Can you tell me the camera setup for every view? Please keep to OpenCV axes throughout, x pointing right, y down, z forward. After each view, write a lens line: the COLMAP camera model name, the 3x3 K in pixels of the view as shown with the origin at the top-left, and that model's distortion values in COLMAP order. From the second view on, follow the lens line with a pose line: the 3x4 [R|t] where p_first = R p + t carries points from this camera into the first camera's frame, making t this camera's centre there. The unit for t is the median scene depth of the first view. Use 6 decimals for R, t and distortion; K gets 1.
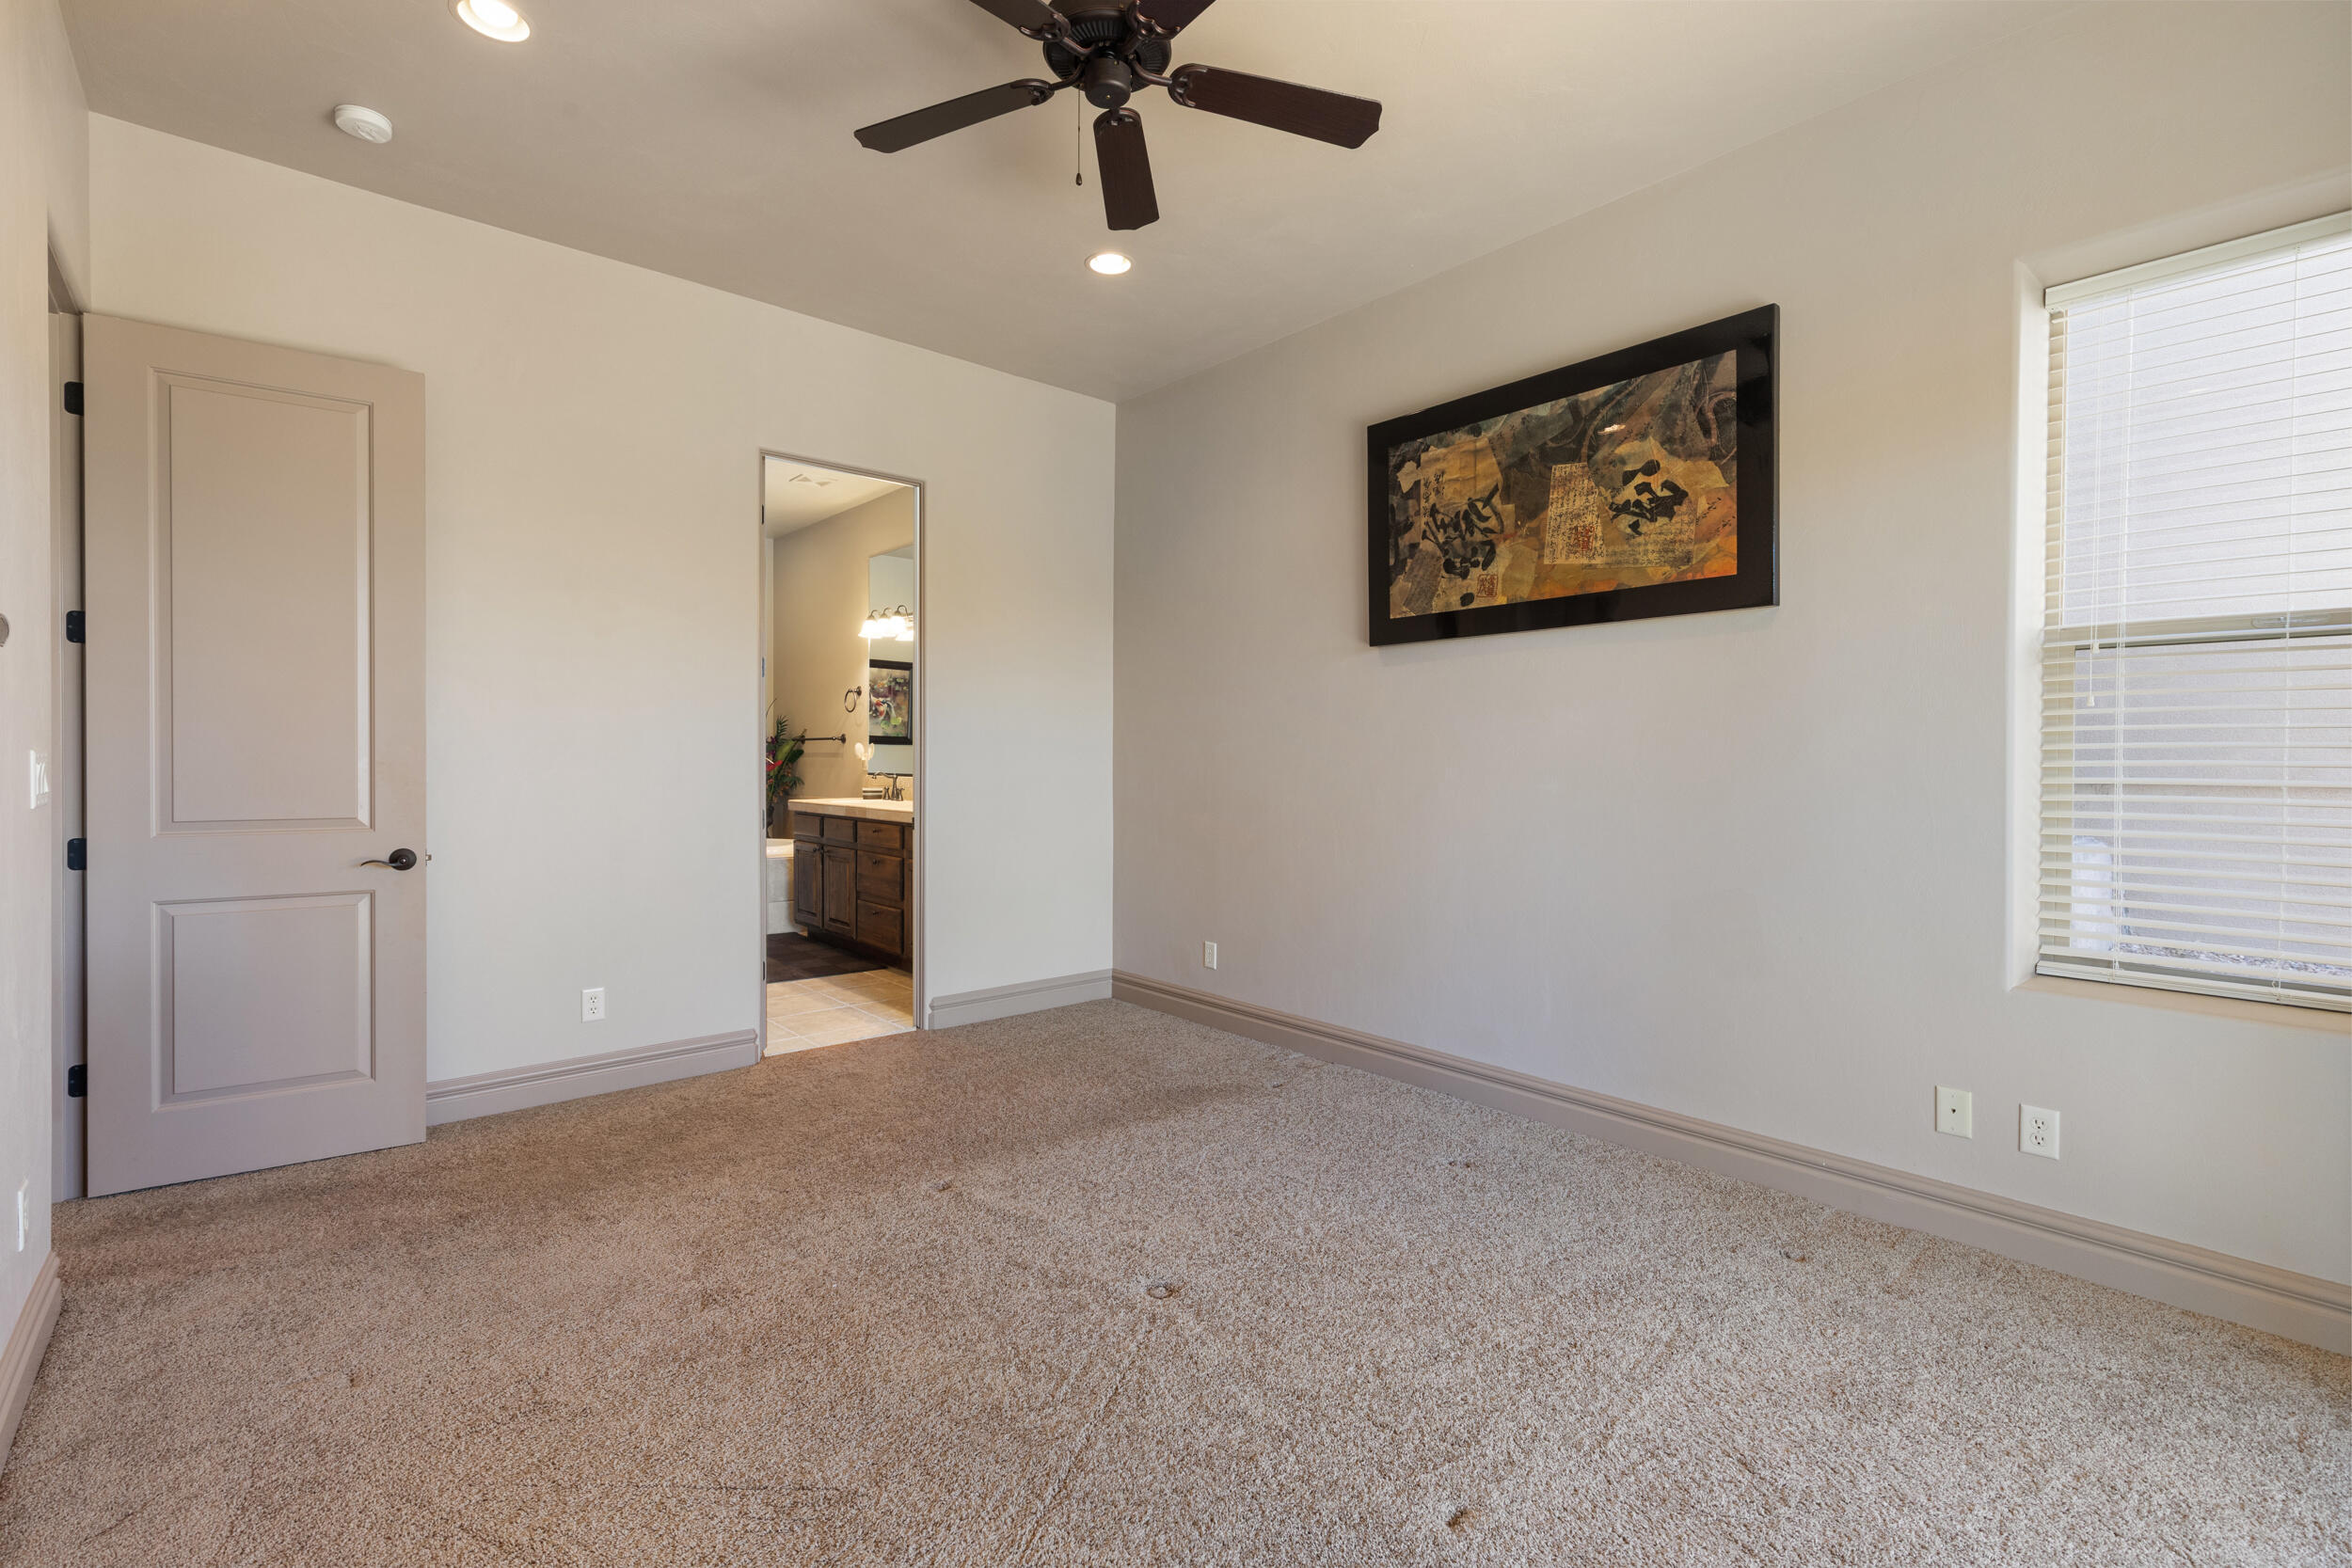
lens RADIAL K [[1051.1, 0, 1172.1], [0, 1051.1, 771.7], [0, 0, 1]] dist [0.006282, -0.000634]
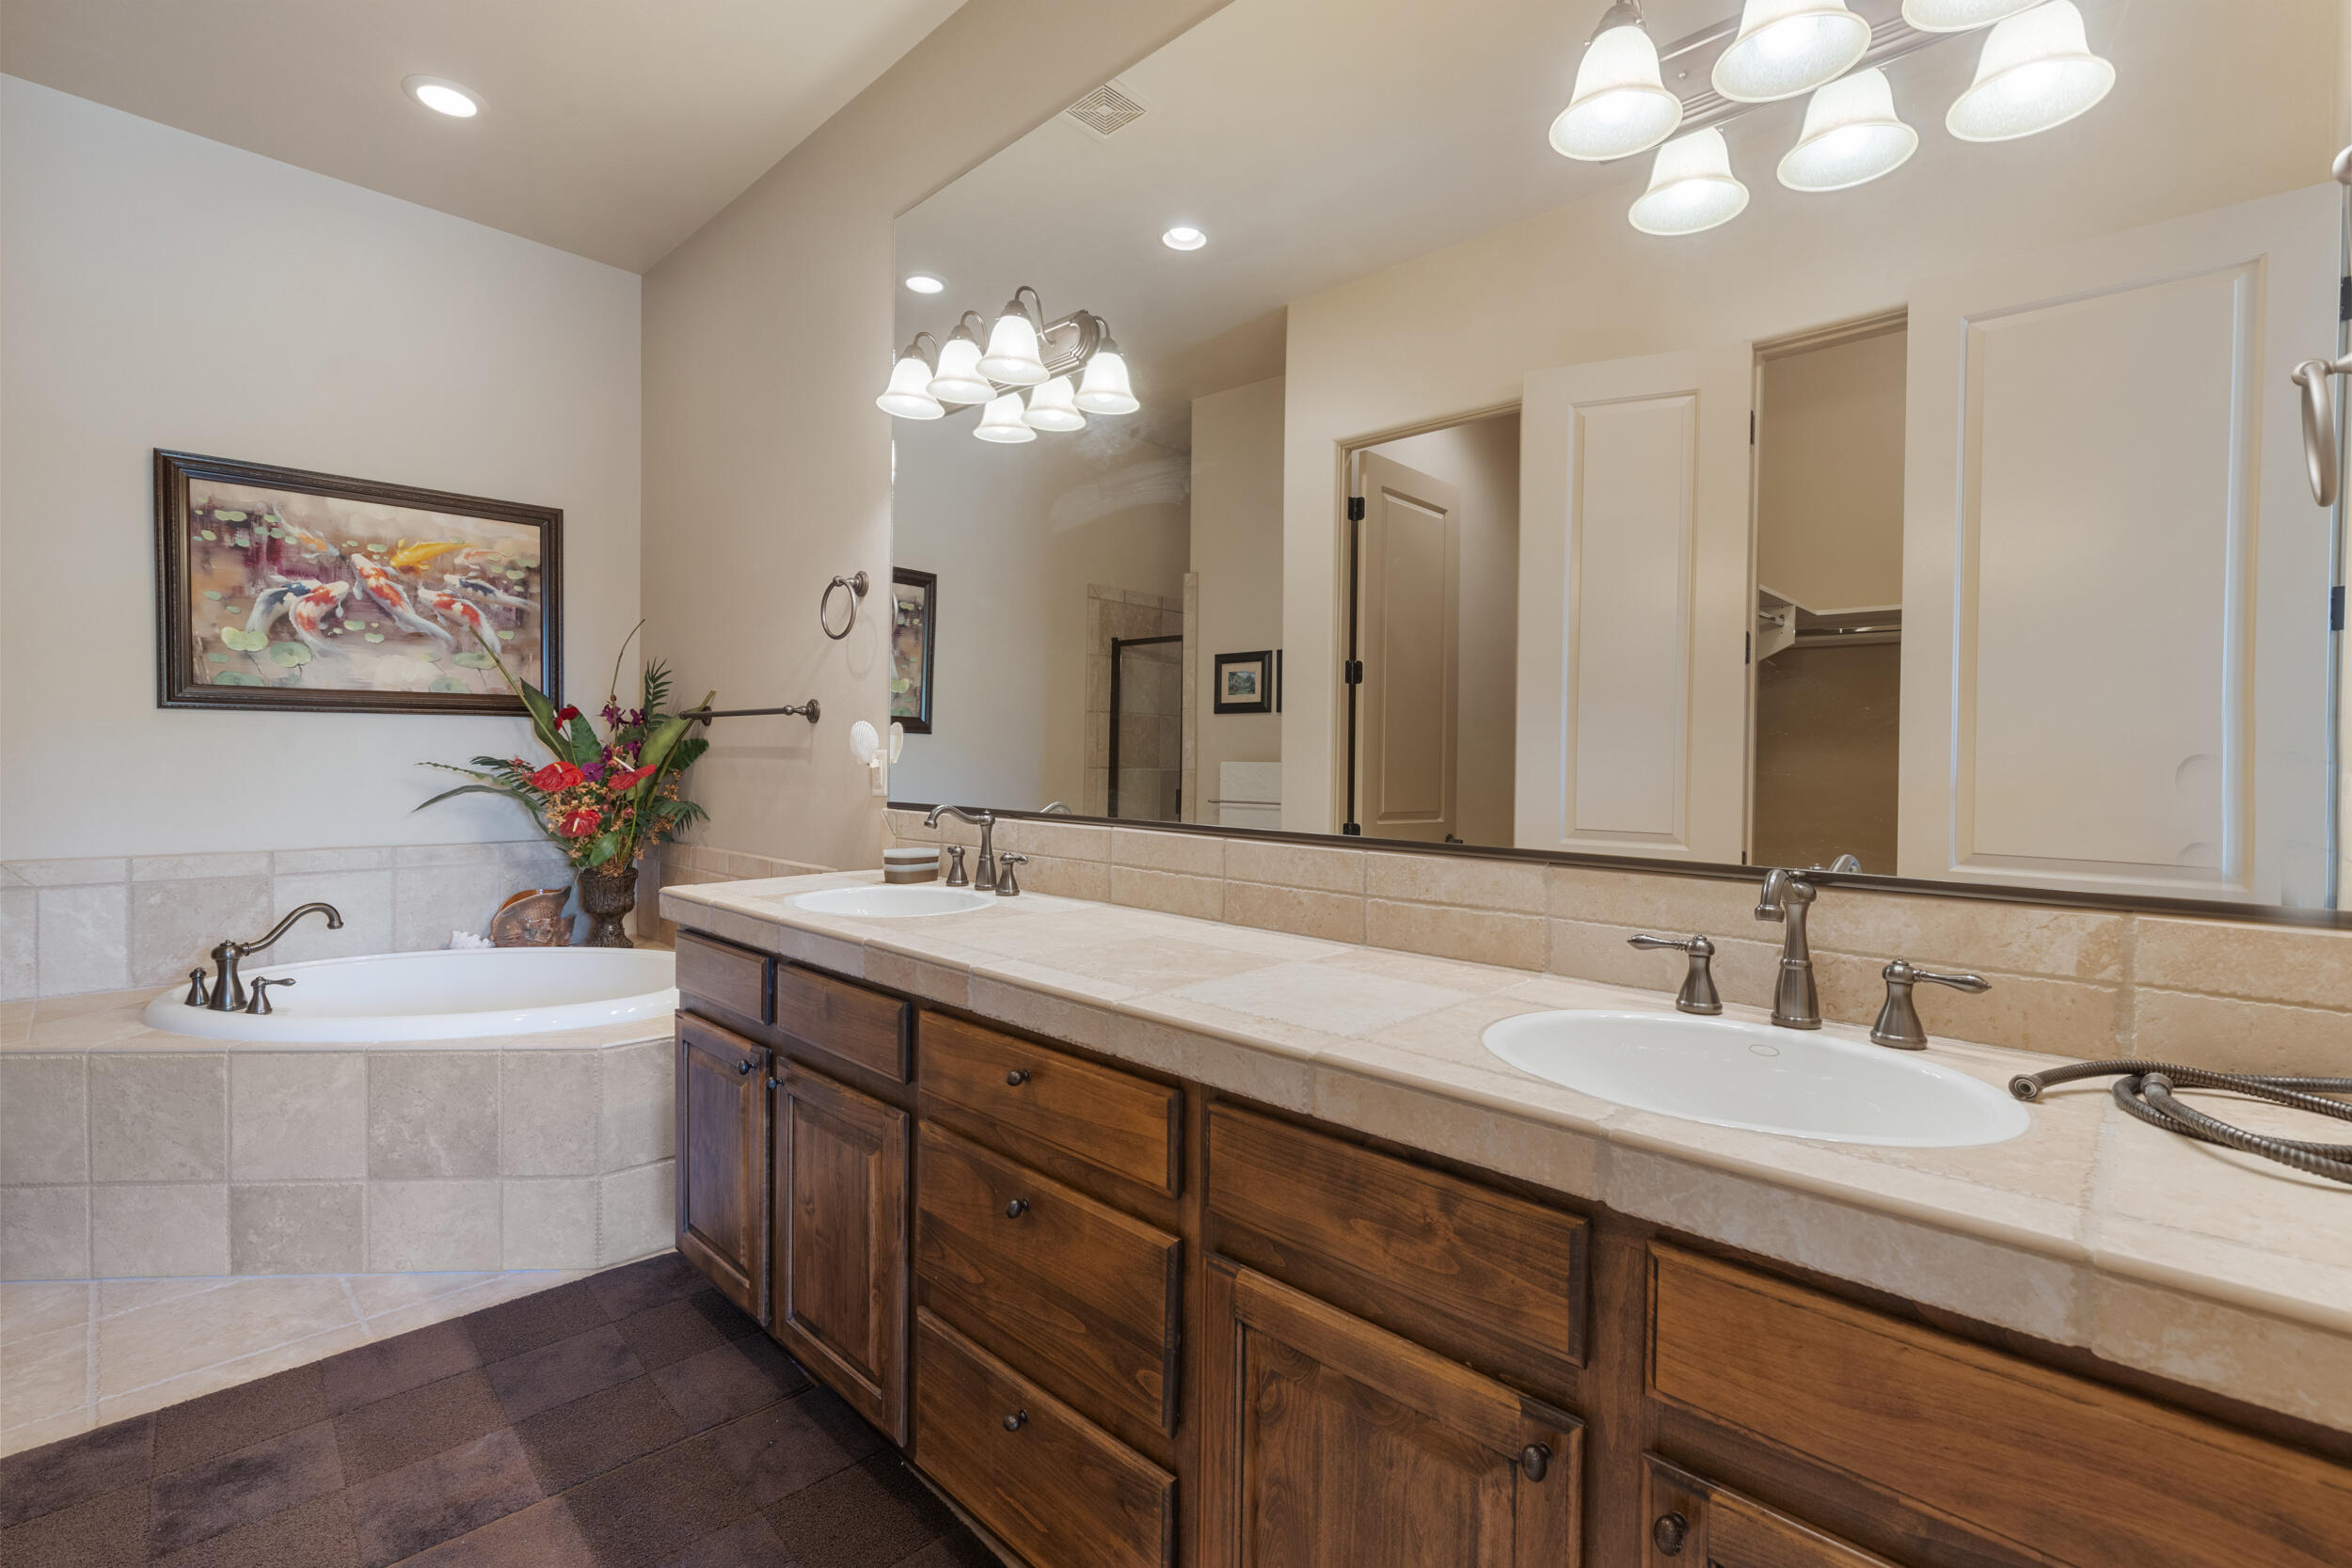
lens RADIAL K [[1051.1, 0, 1172.1], [0, 1051.1, 771.7], [0, 0, 1]] dist [0.006282, -0.000634]
pose [[0.996690, 0.004223, 0.081191, -0.216034], [-0.004567, 0.999981, 0.004053, -0.011411], [-0.081173, -0.004410, 0.996690, 0.612365]]
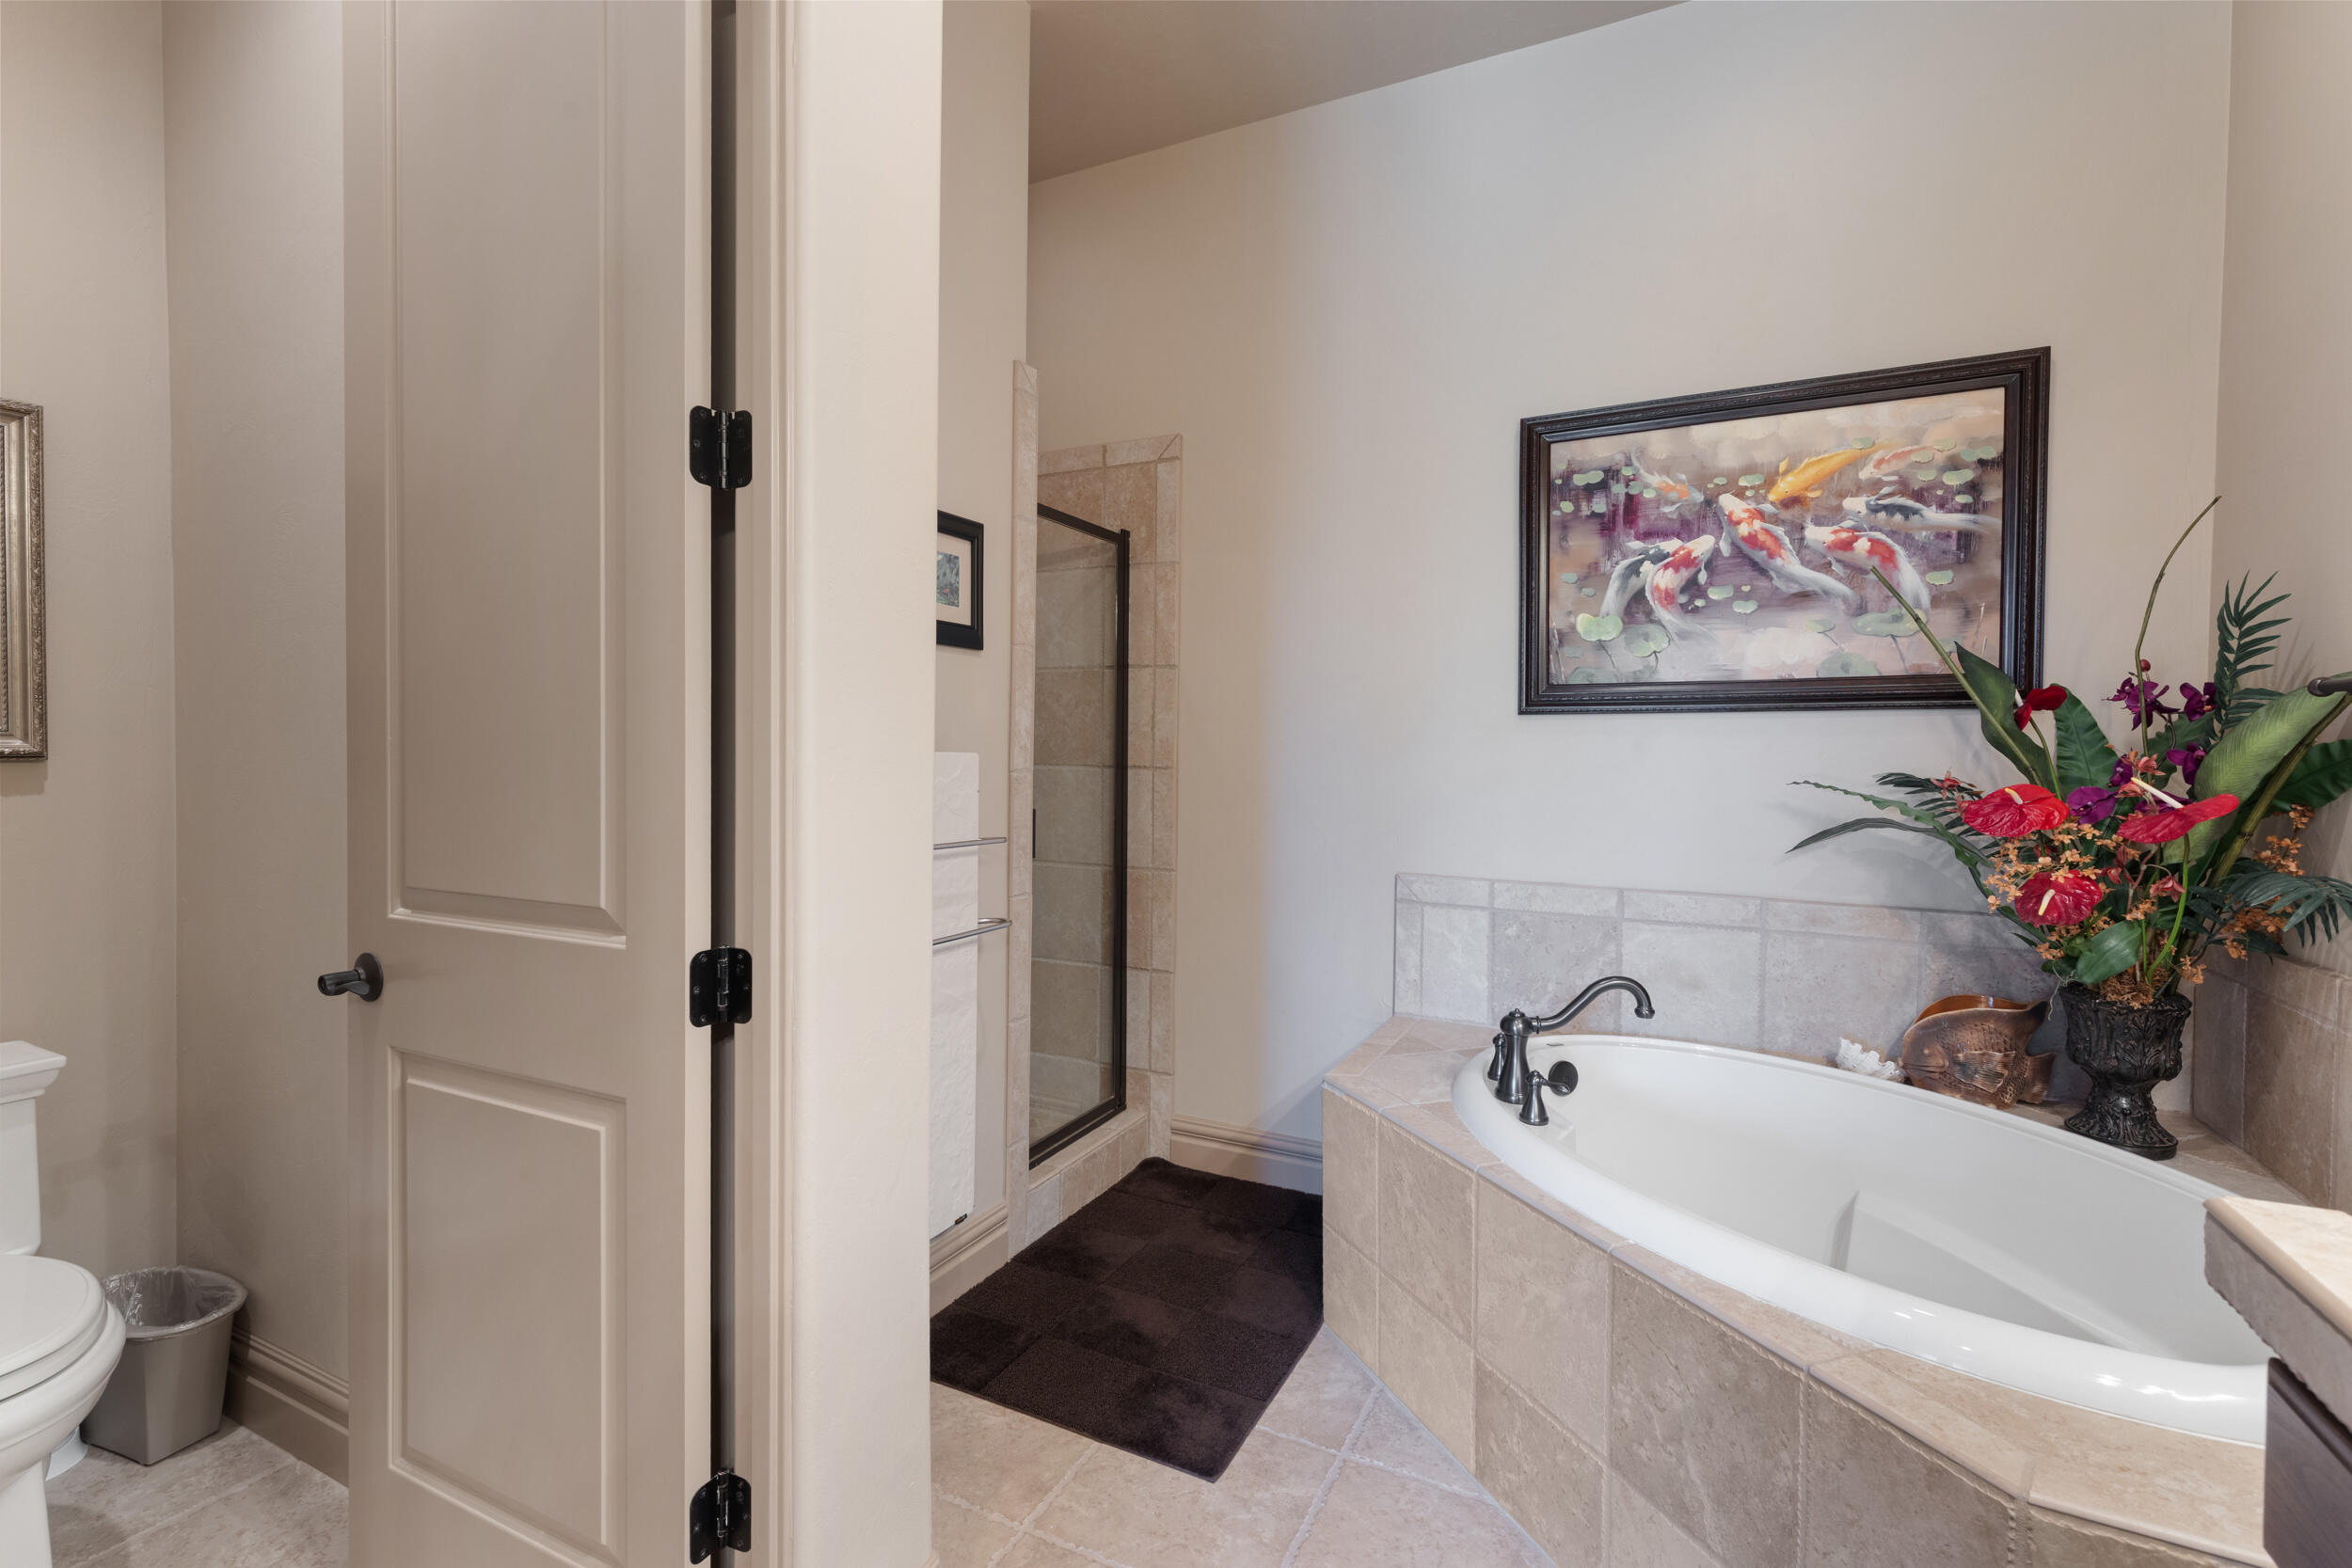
lens RADIAL K [[1051.1, 0, 1172.1], [0, 1051.1, 771.7], [0, 0, 1]] dist [0.006282, -0.000634]
pose [[0.380450, 0.017460, -0.924637, -0.286553], [-0.018516, 0.999765, 0.011261, -0.014896], [0.924616, 0.012836, 0.380683, 0.805055]]
